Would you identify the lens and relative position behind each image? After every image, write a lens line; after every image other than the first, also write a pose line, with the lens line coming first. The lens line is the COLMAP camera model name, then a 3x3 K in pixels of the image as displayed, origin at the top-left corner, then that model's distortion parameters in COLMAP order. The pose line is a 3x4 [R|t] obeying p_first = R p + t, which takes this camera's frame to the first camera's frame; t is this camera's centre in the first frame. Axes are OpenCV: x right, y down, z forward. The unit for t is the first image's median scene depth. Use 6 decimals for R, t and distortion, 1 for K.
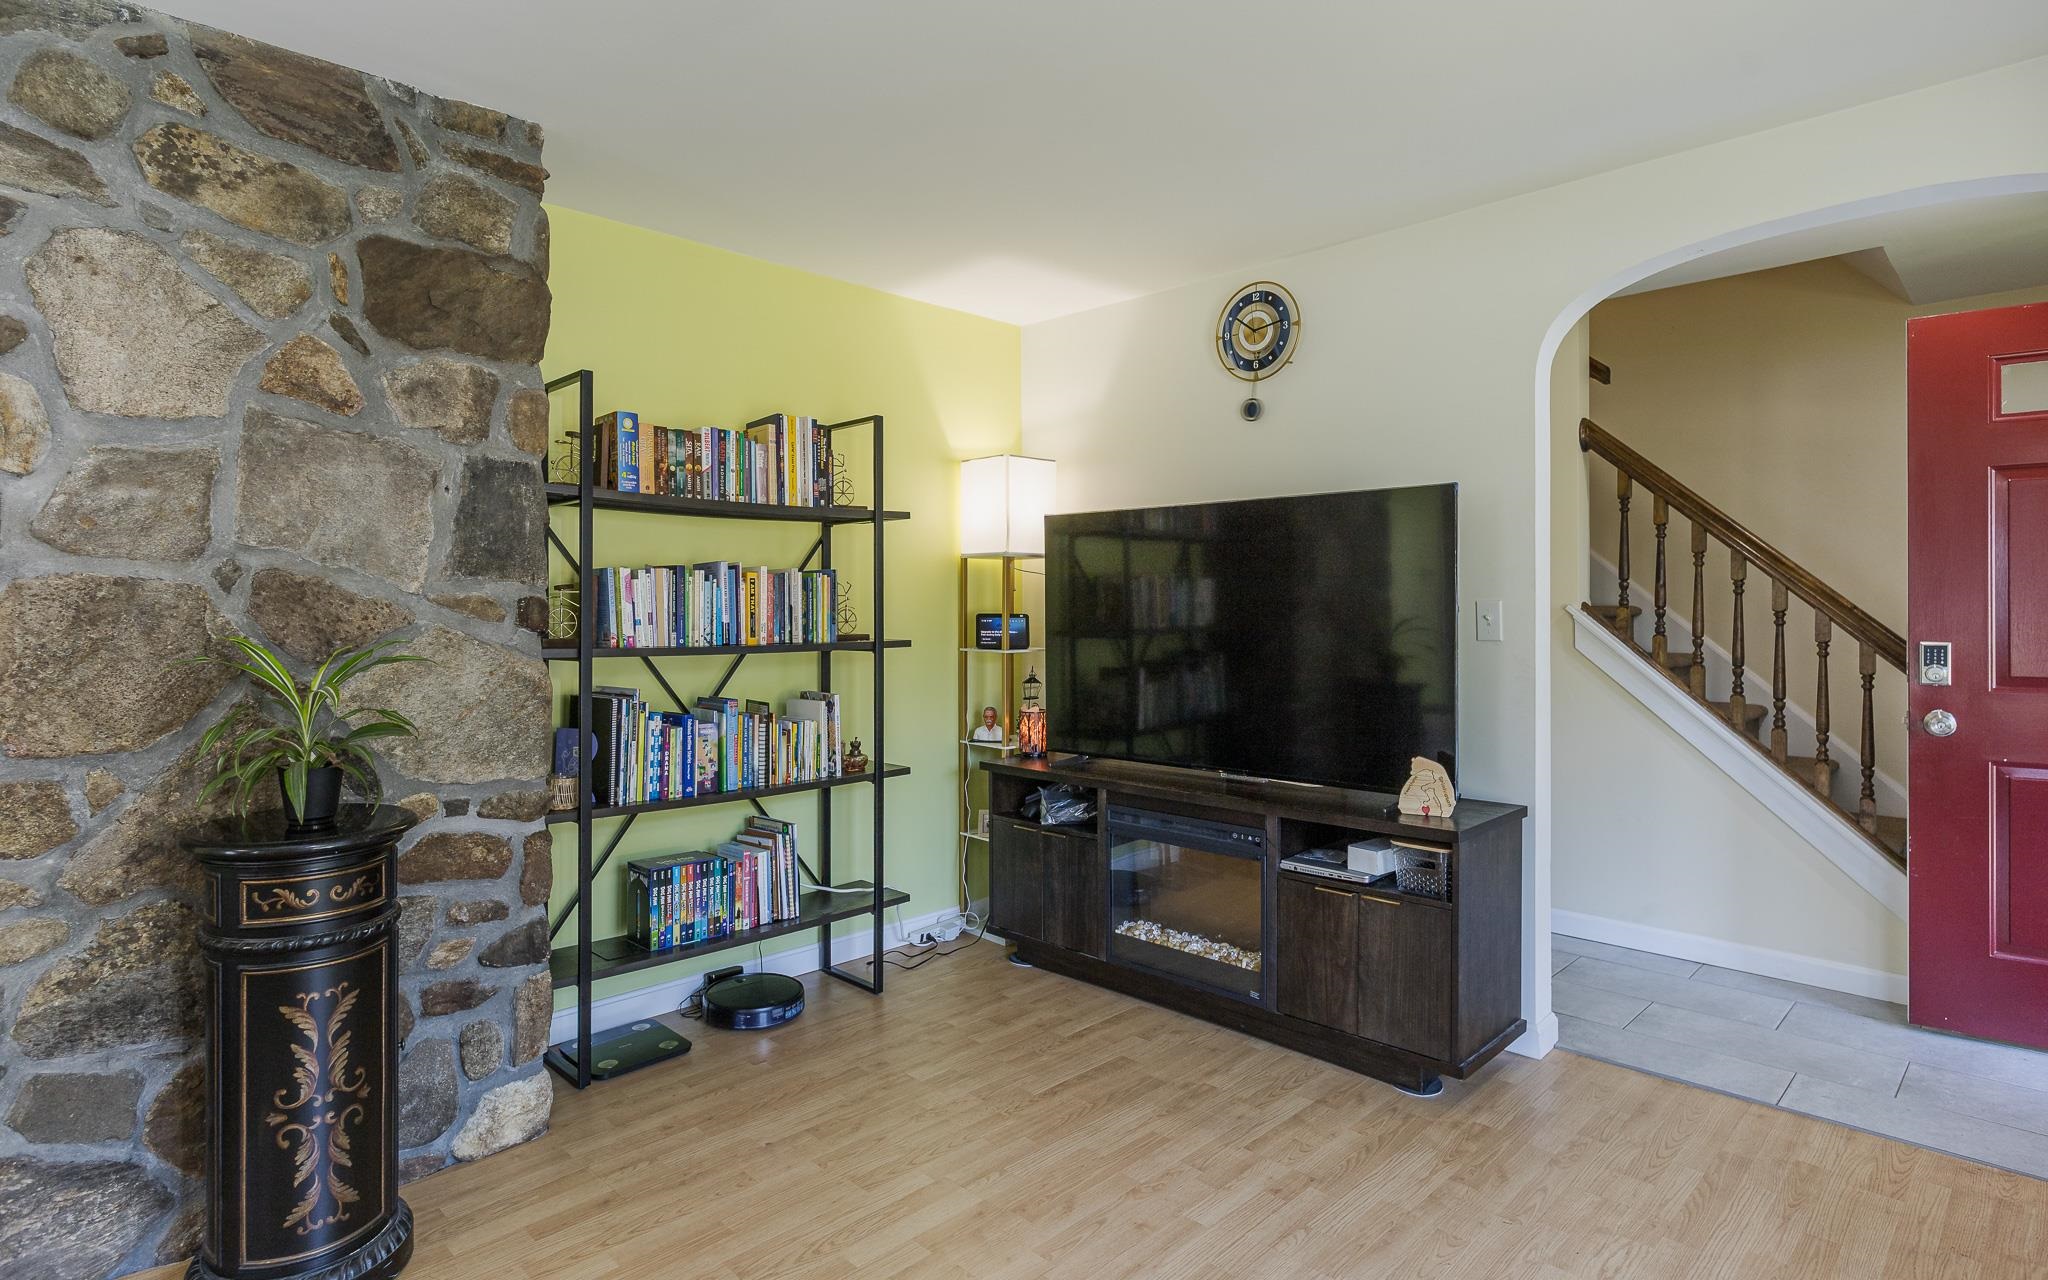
lens RADIAL K [[1069.1, 0, 1017.9], [0, 1069.1, 628.8], [0, 0, 1]] dist [-0.004248, -0.000480]
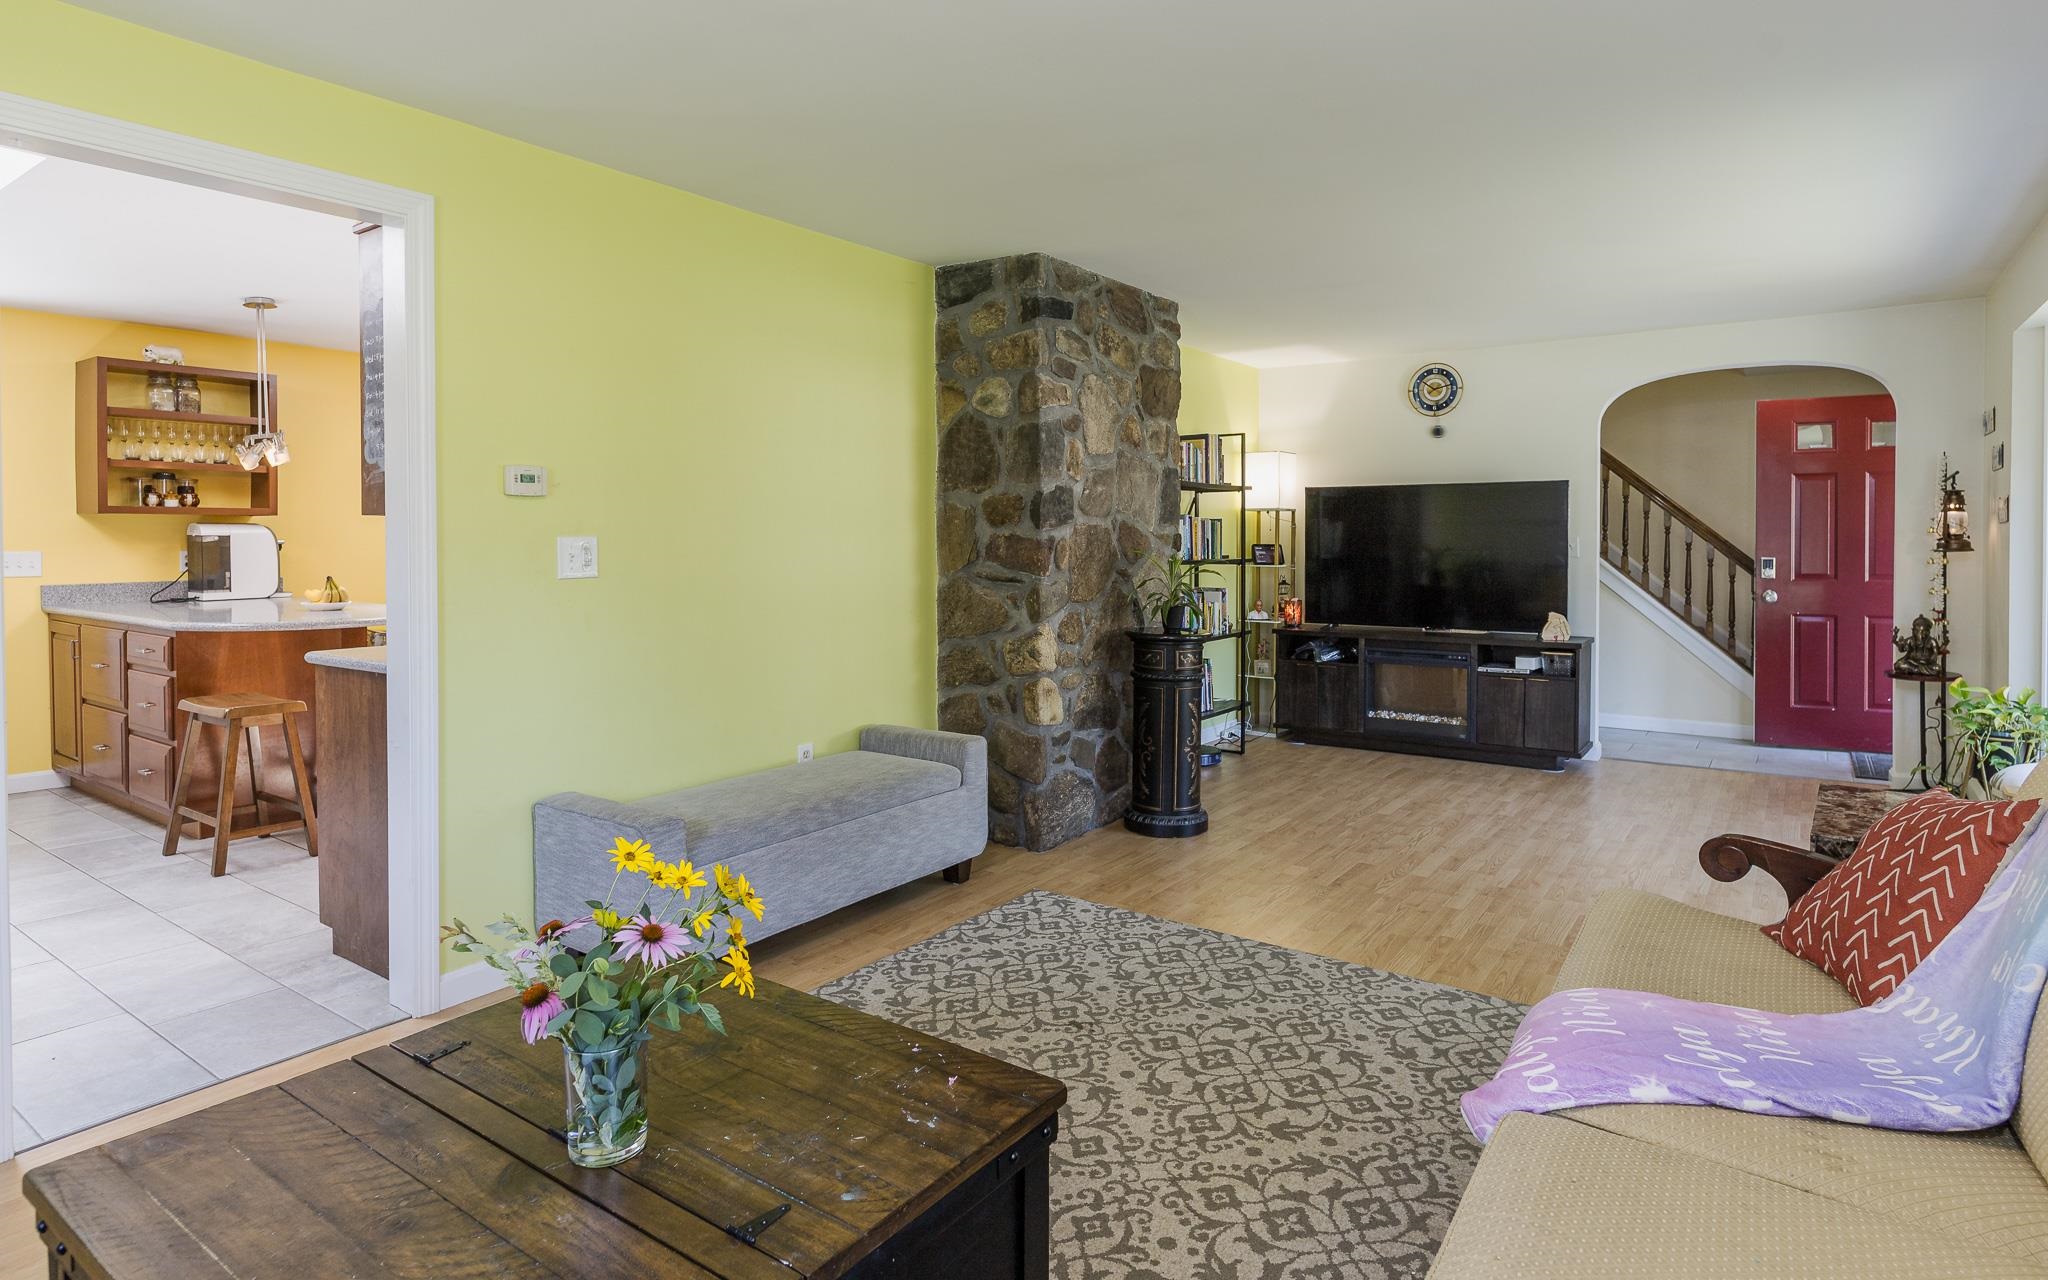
lens RADIAL K [[1085.2, 0, 1024.4], [0, 1085.2, 571.0], [0, 0, 1]] dist [0.000544, 0.000063]
pose [[0.986978, -0.001051, 0.160851, -0.892895], [-0.000129, 0.999973, 0.007324, 0.022368], [-0.160854, -0.007249, 0.986952, -0.840306]]
